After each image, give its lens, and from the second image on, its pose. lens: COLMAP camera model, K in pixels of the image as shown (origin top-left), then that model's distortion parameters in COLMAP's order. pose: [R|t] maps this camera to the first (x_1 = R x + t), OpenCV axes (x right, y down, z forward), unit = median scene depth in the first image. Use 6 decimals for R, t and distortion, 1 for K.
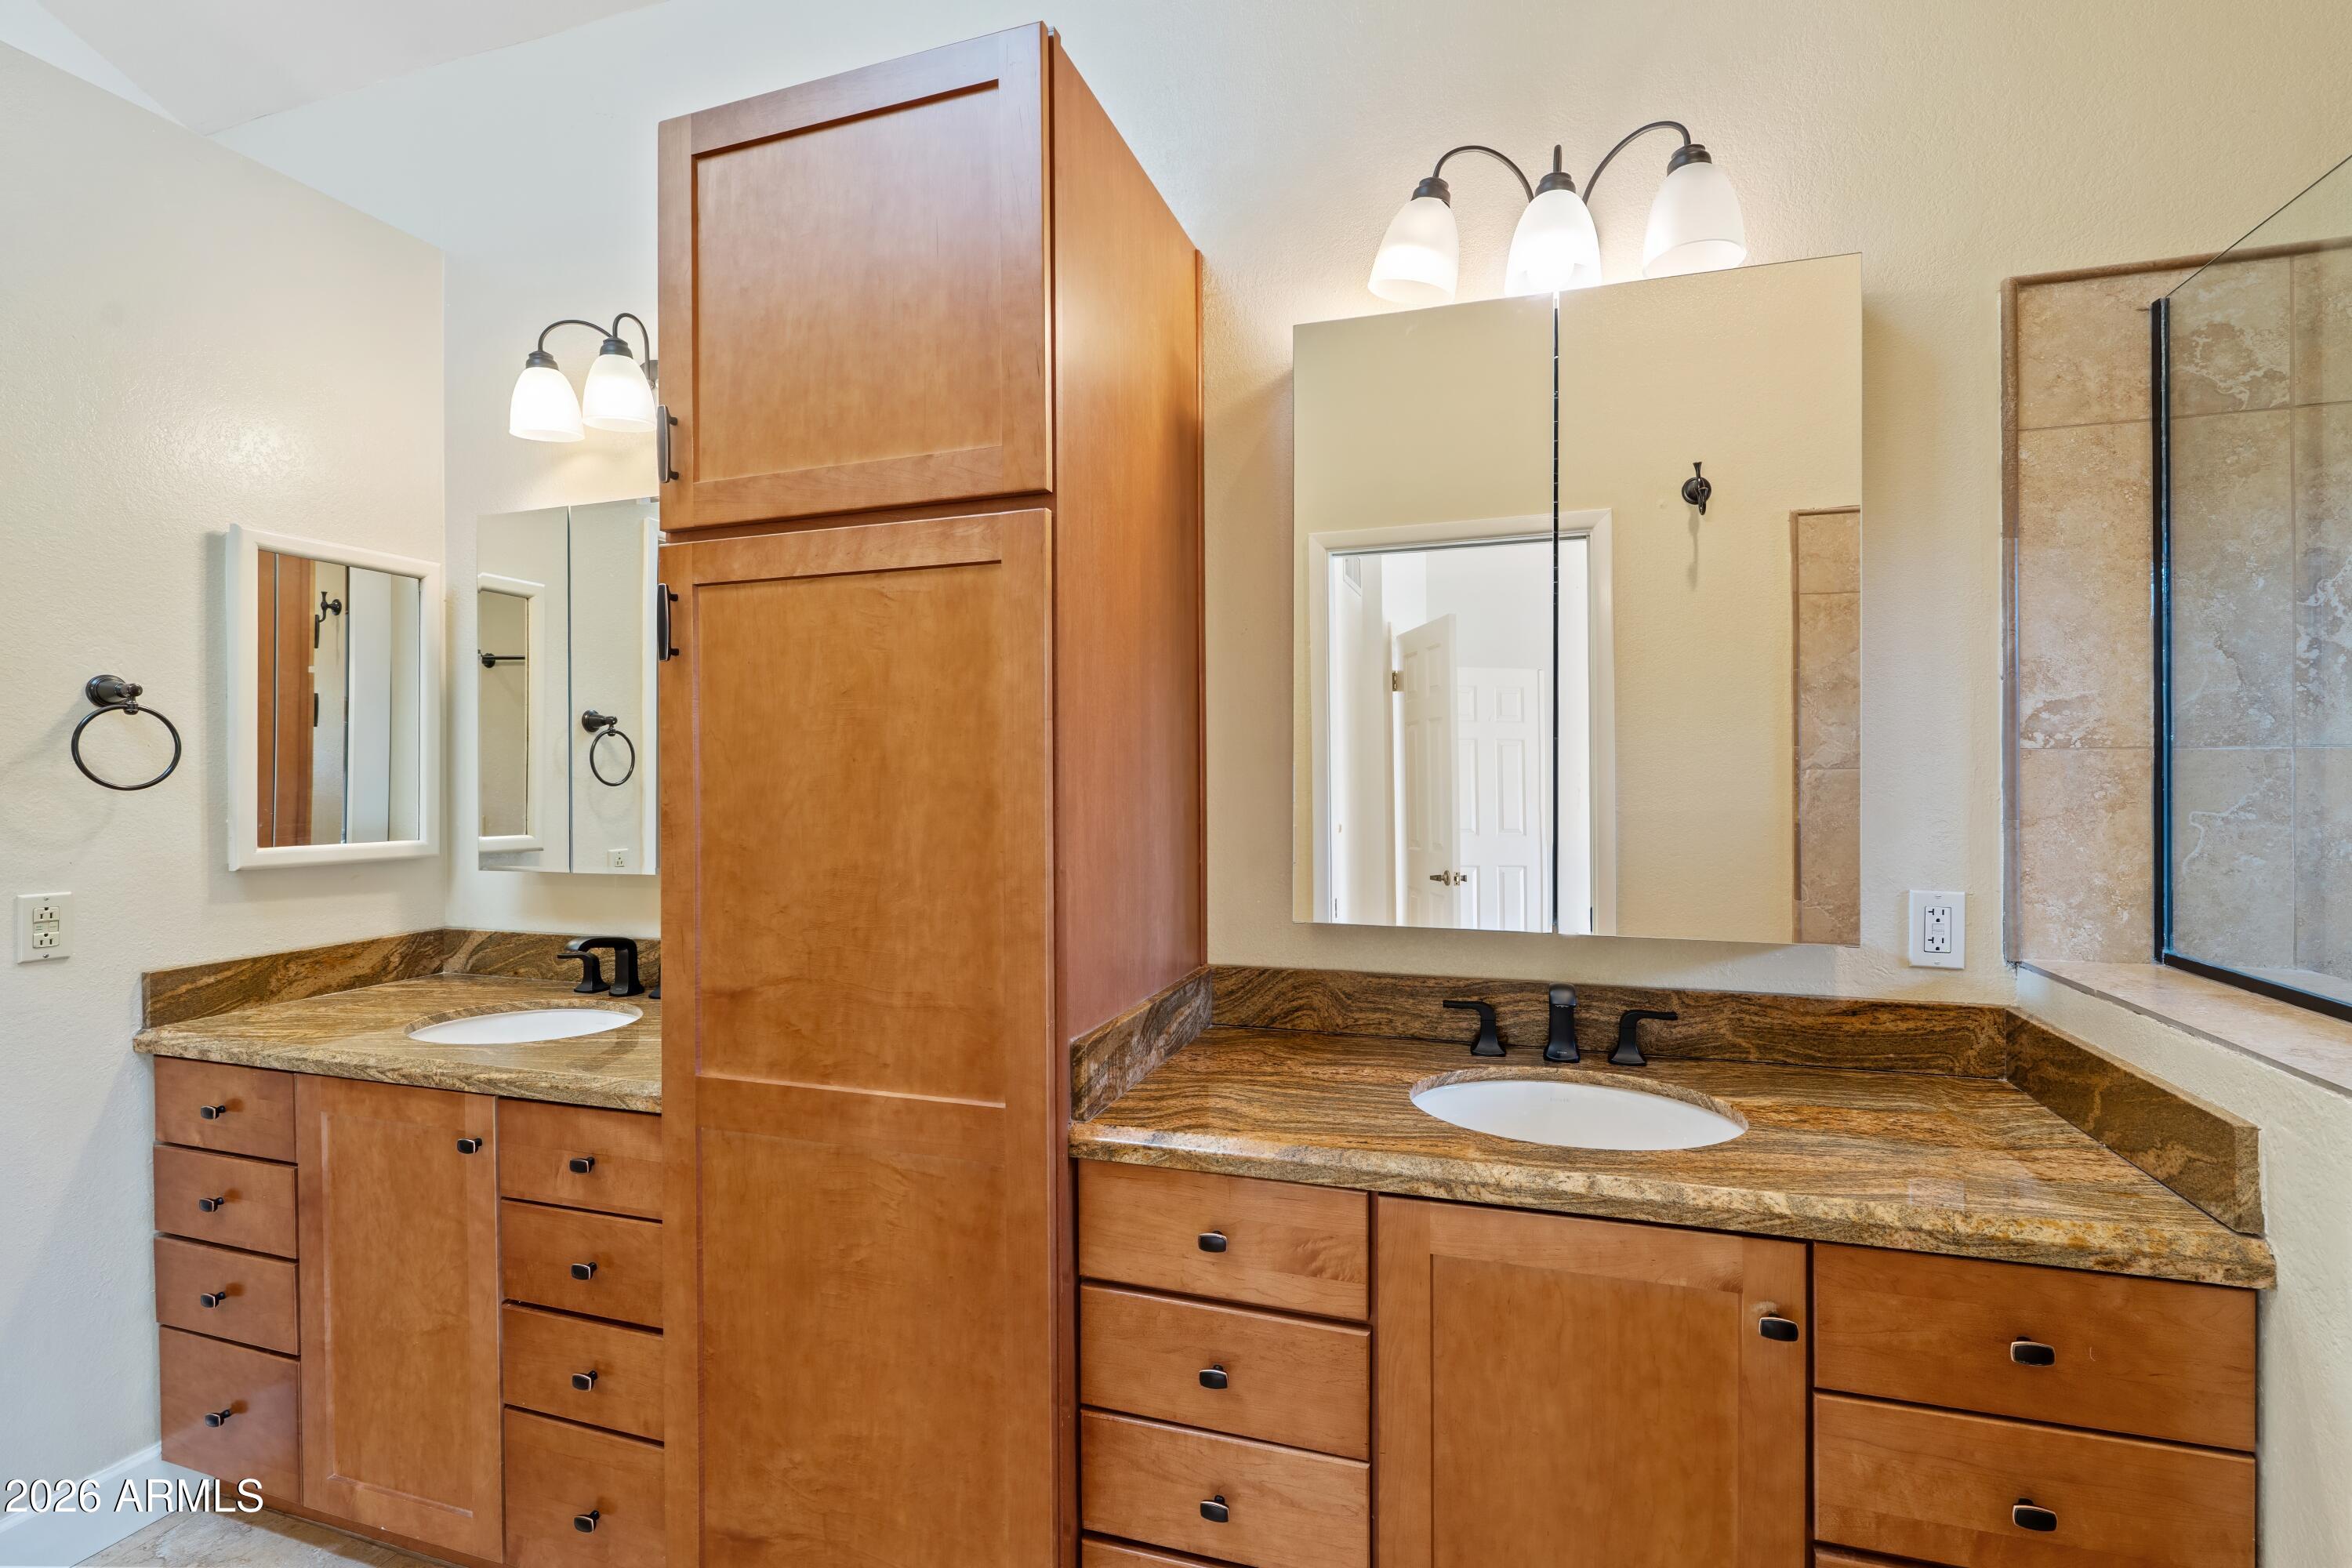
lens RADIAL K [[1094.9, 0, 1176.0], [0, 1094.9, 784.0], [0, 0, 1]] dist [-0.002840, -0.000506]
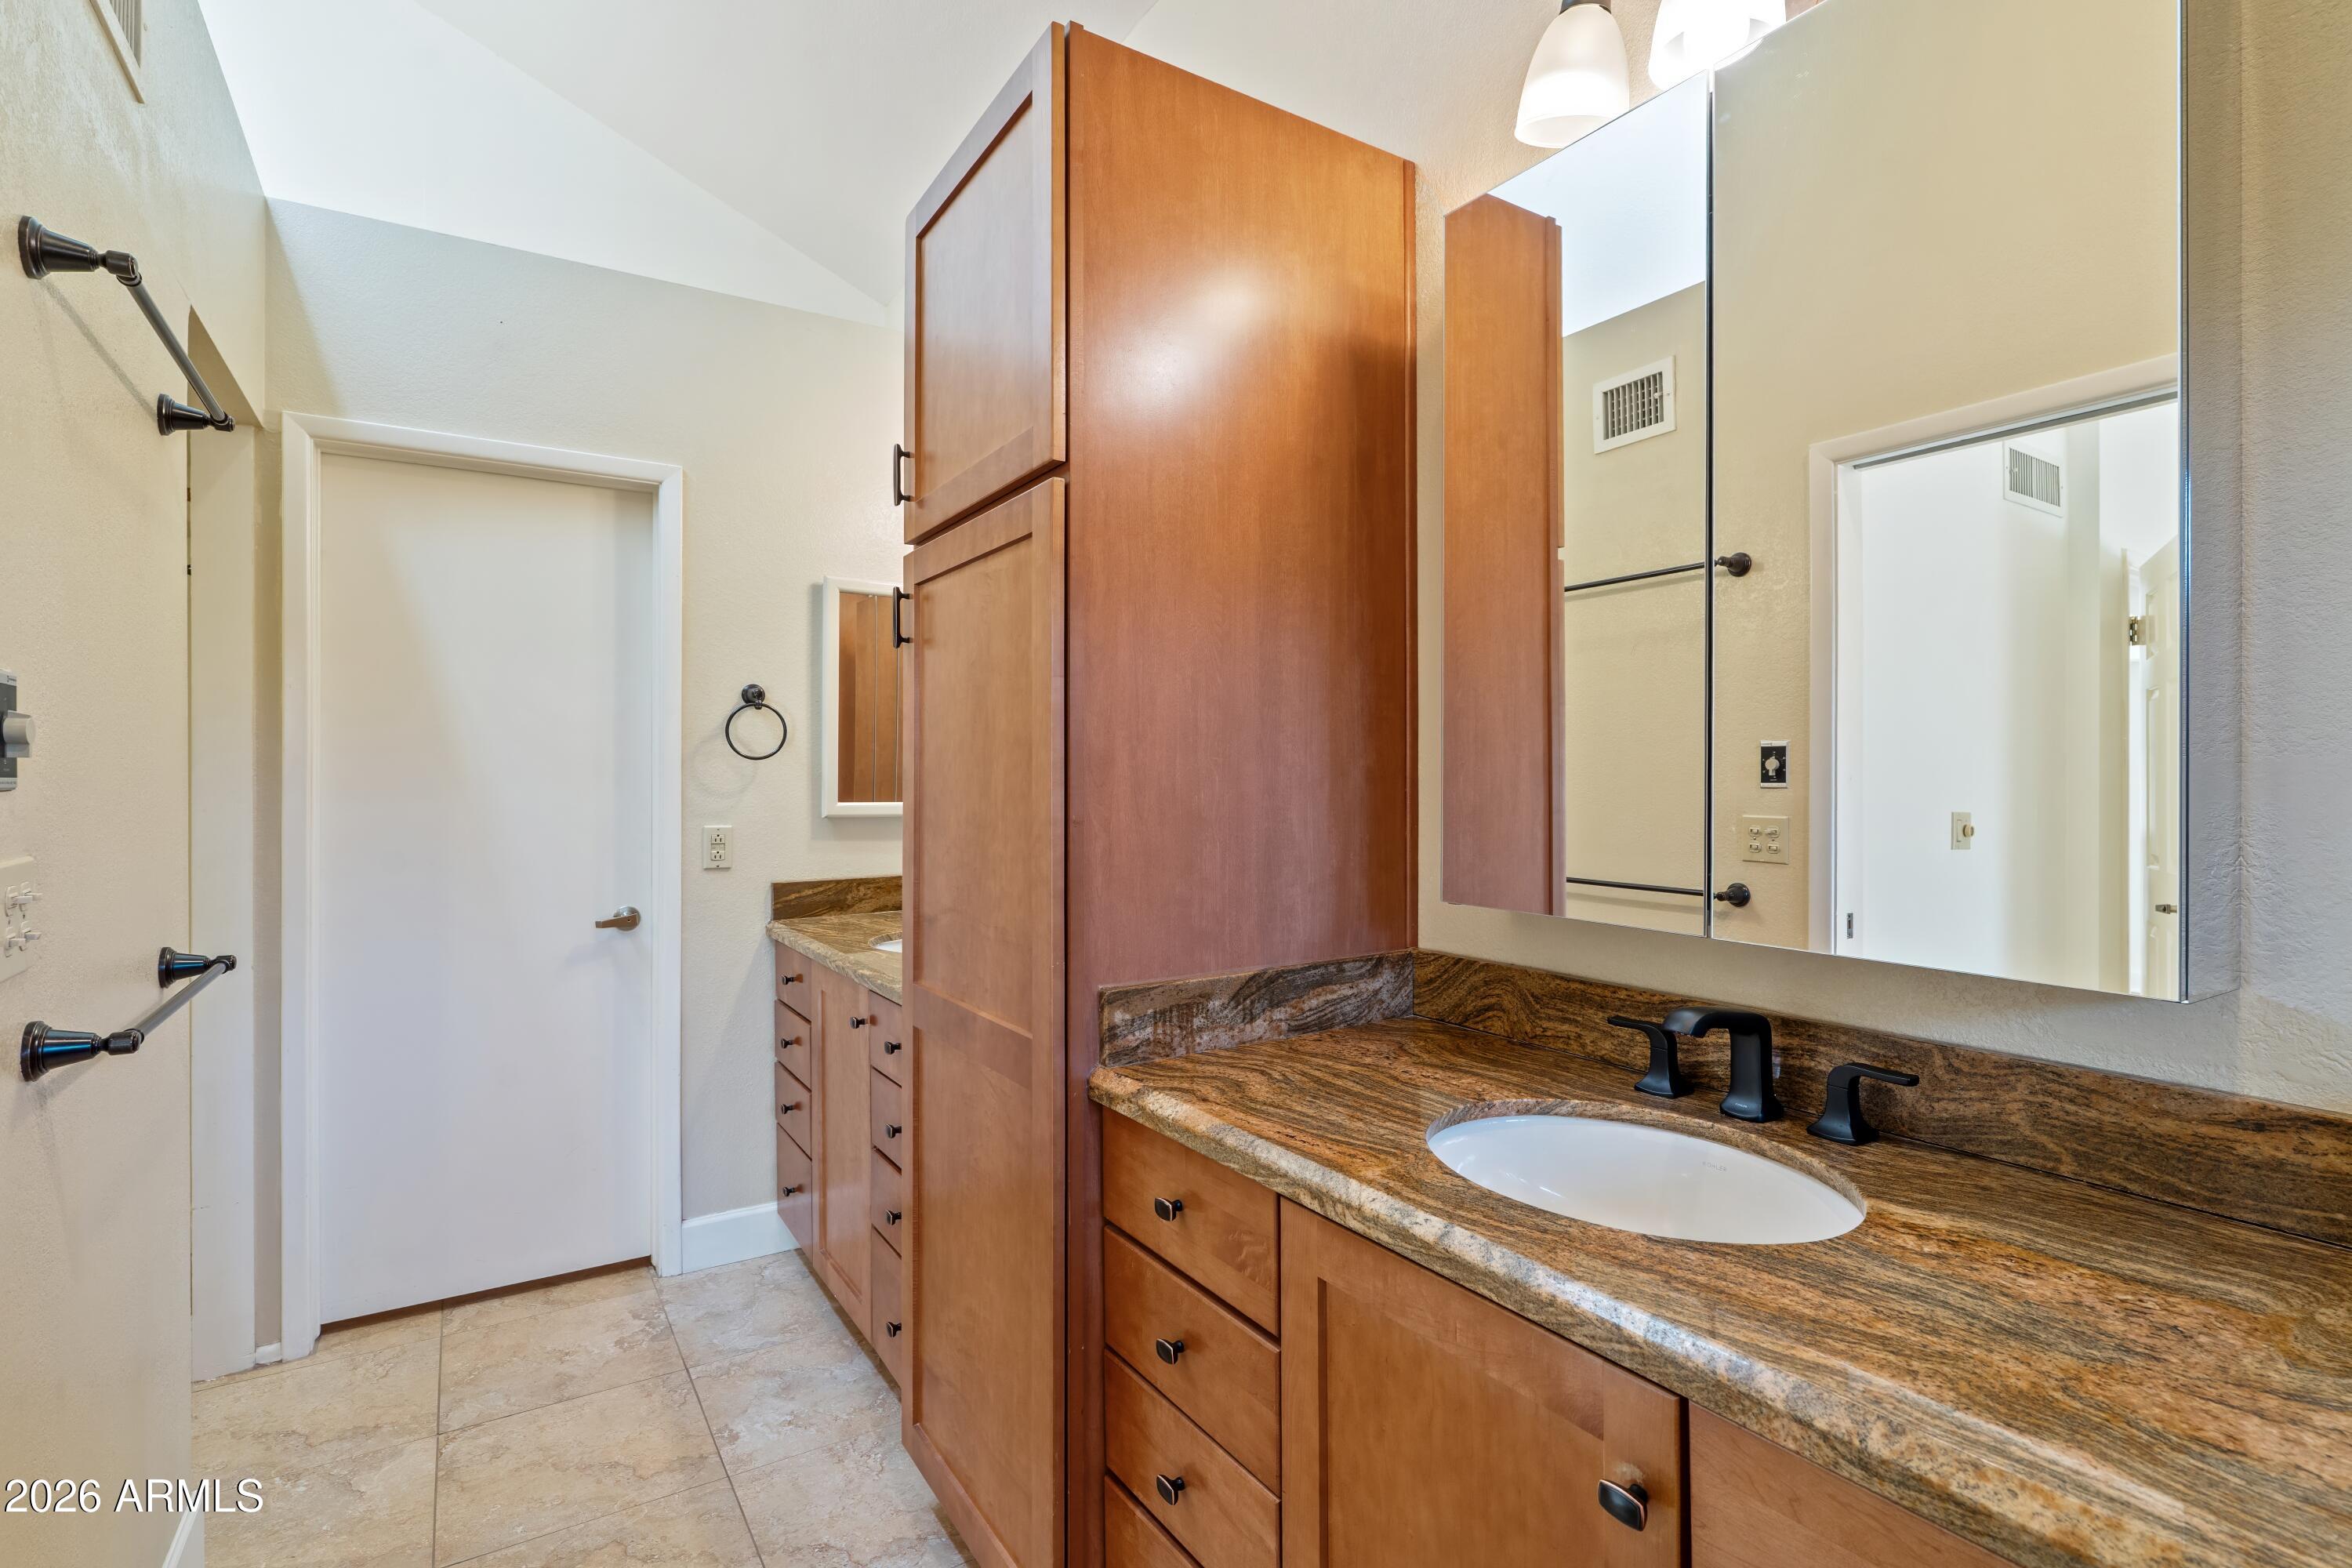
lens RADIAL K [[1116.3, 0, 1173.3], [0, 1116.3, 775.8], [0, 0, 1]] dist [-0.001276, -0.000103]
pose [[0.777336, 0.003403, -0.629077, 0.602264], [-0.006056, 0.999980, -0.002074, 0.035999], [0.629057, 0.005422, 0.777340, 0.218048]]
